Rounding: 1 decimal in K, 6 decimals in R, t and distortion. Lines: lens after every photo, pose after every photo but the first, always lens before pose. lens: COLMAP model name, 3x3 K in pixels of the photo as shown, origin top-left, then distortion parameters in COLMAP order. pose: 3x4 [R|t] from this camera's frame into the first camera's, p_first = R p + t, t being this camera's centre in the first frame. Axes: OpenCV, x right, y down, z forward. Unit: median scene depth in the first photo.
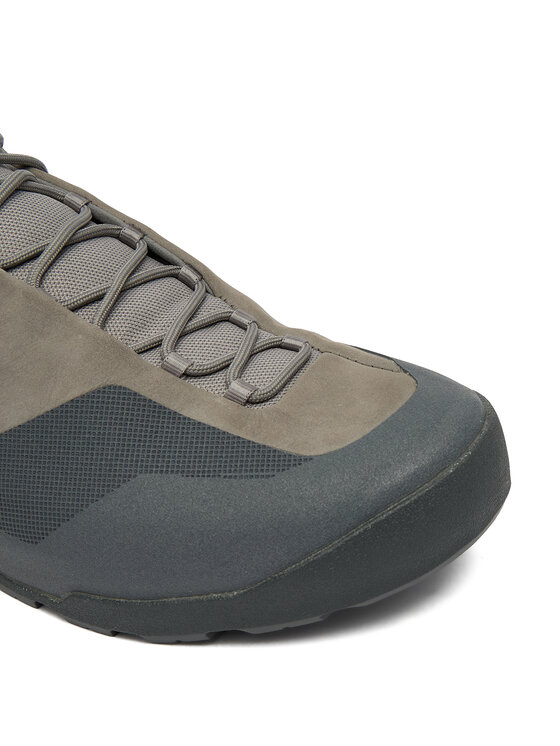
lens RADIAL K [[867.3, 0, 281.2], [0, 867.3, 373.6], [0, 0, 1]] dist [-0.006437, 0.000000]
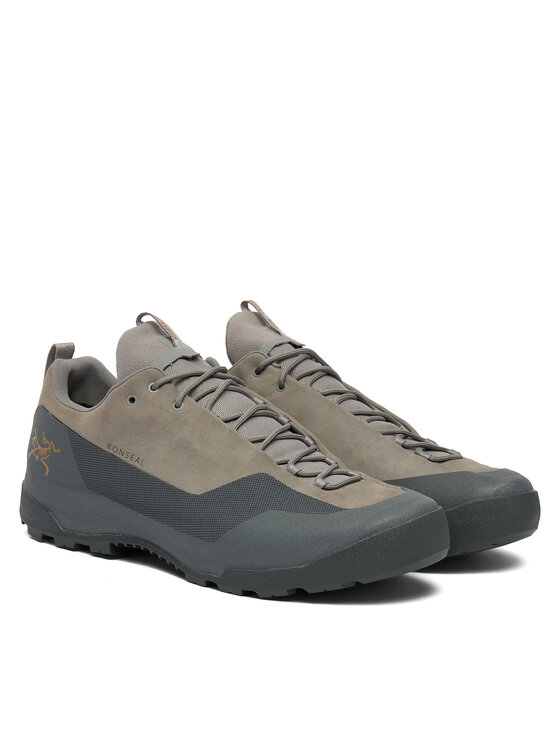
lens RADIAL K [[2032.4, 0, 279.8], [0, 2032.4, 372.9], [0, 0, 1]] dist [-0.105124, 0.000000]
pose [[0.974433, 0.083660, -0.208520, 0.857620], [-0.159534, 0.911143, -0.379956, 1.661182], [0.158205, 0.403508, 0.901195, -3.551418]]
